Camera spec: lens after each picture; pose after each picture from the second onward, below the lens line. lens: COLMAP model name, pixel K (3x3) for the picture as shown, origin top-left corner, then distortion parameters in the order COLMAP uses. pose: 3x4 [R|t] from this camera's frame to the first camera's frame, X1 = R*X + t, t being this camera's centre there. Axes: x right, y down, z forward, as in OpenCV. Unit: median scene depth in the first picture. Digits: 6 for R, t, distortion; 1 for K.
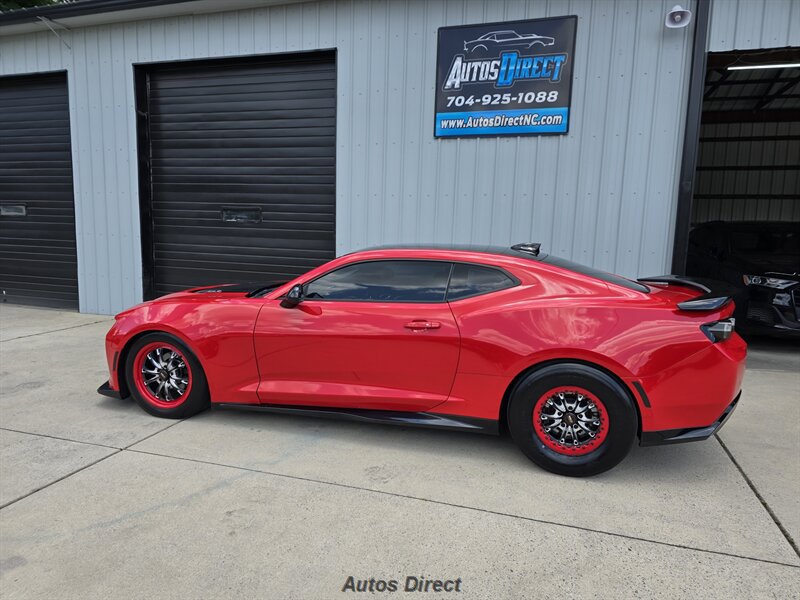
lens RADIAL K [[536.8, 0, 391.2], [0, 536.8, 306.1], [0, 0, 1]] dist [0.075799, -0.067882]
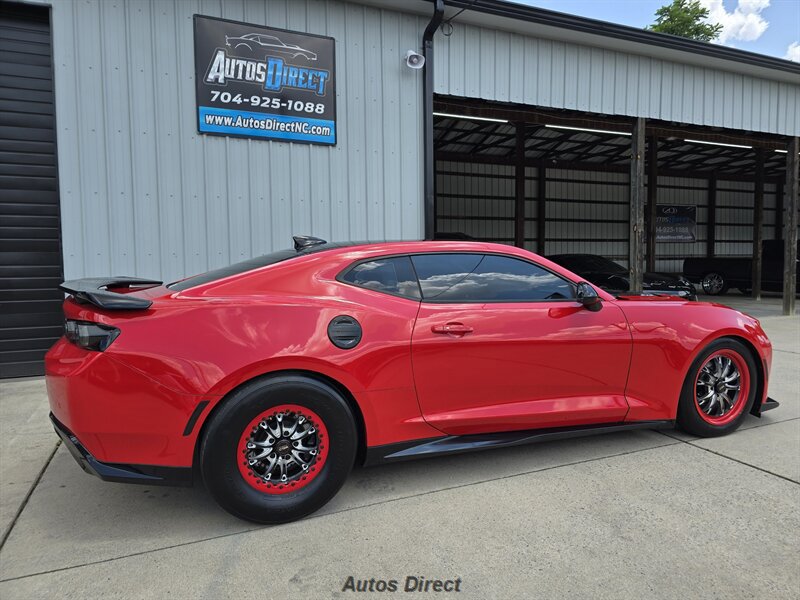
lens RADIAL K [[539.1, 0, 407.1], [0, 539.1, 293.8], [0, 0, 1]] dist [0.071736, -0.070402]
pose [[0.749426, -0.075143, 0.657810, -0.287284], [0.115228, 0.993179, -0.017823, 0.007660], [-0.651984, 0.089155, 0.752973, 0.128509]]
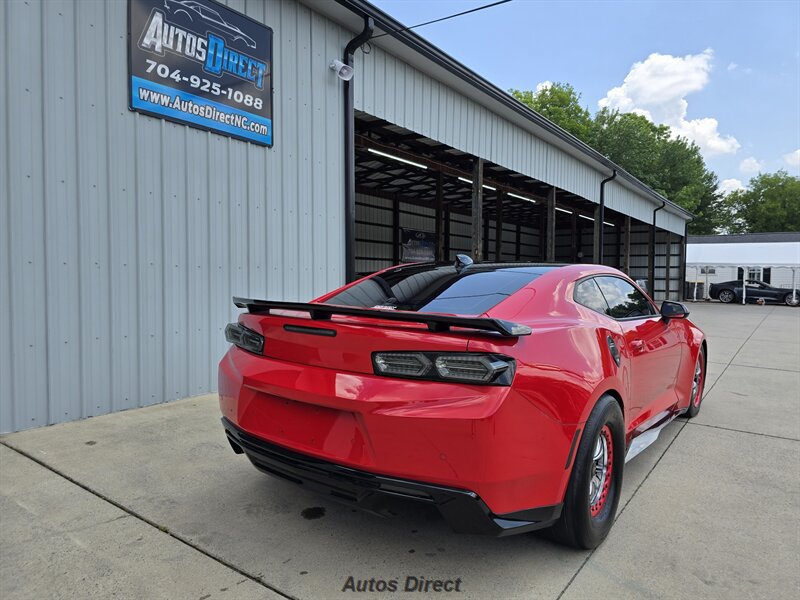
lens RADIAL K [[539.1, 0, 404.9], [0, 539.1, 295.7], [0, 0, 1]] dist [0.071736, -0.070402]
pose [[0.299340, -0.060720, 0.952212, -0.522608], [0.119430, 0.992509, 0.025746, -0.052212], [-0.946642, 0.106016, 0.304350, 0.501022]]
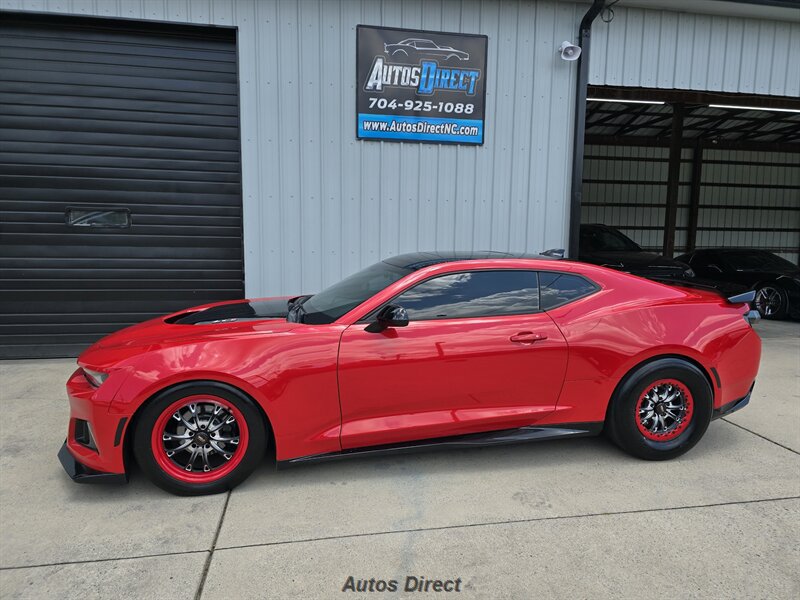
lens RADIAL K [[536.8, 0, 401.0], [0, 536.8, 299.5], [0, 0, 1]] dist [0.075799, -0.067882]
pose [[0.882820, -0.070267, 0.464426, -0.330444], [0.073992, 0.997206, 0.010227, -0.033515], [-0.463847, 0.025335, 0.885553, 0.130620]]
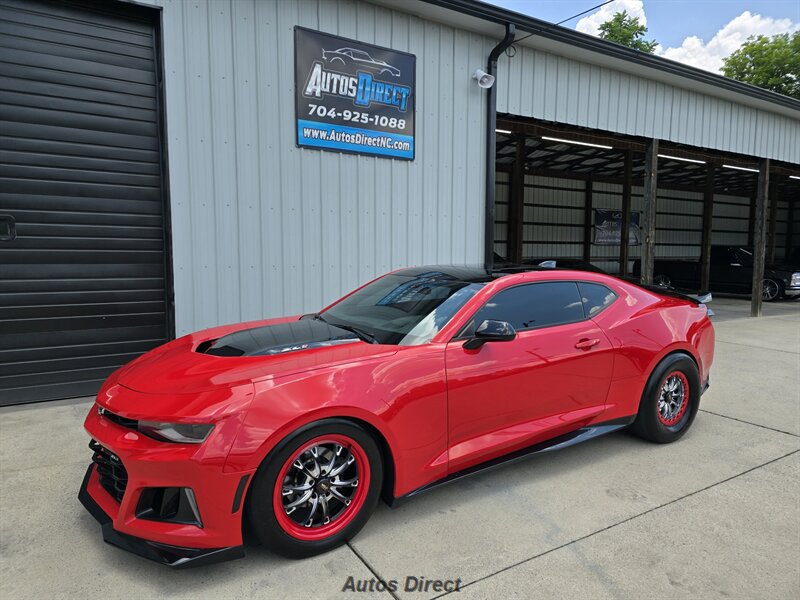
lens RADIAL K [[536.8, 0, 397.4], [0, 536.8, 297.4], [0, 0, 1]] dist [0.075799, -0.067882]
pose [[0.648656, -0.088293, 0.755942, -0.536871], [0.111655, 0.993541, 0.020236, -0.064448], [-0.752847, 0.071279, 0.654325, 0.320396]]
